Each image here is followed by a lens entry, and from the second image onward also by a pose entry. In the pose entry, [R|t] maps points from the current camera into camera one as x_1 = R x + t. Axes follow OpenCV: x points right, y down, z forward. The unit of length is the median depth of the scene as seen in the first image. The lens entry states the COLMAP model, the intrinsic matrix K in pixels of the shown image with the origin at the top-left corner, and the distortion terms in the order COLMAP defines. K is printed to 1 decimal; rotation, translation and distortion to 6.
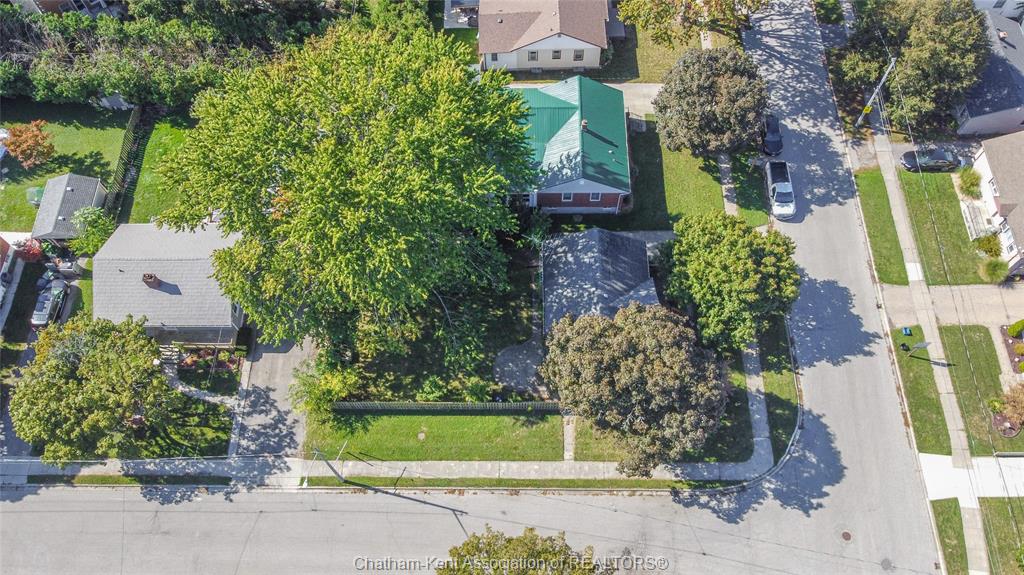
lens RADIAL K [[786.0, 0, 508.6], [0, 786.0, 283.3], [0, 0, 1]] dist [-0.009084, 0.002017]
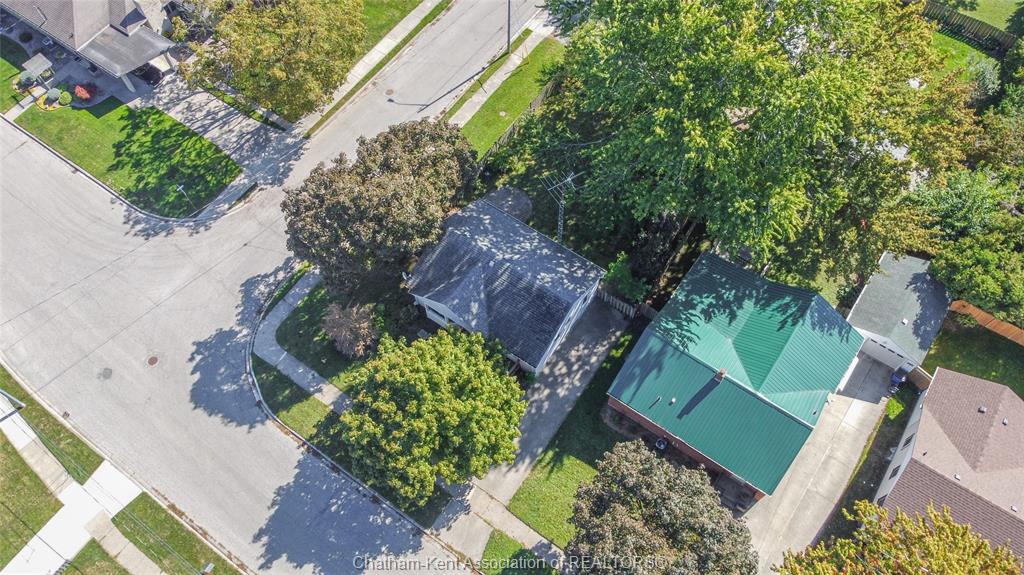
lens RADIAL K [[776.0, 0, 507.7], [0, 776.0, 292.3], [0, 0, 1]] dist [-0.003952, -0.002309]
pose [[-0.568524, 0.744337, -0.350346, 0.411030], [-0.714571, -0.235784, 0.658630, -0.528878], [0.407637, 0.624794, 0.665931, 0.450310]]
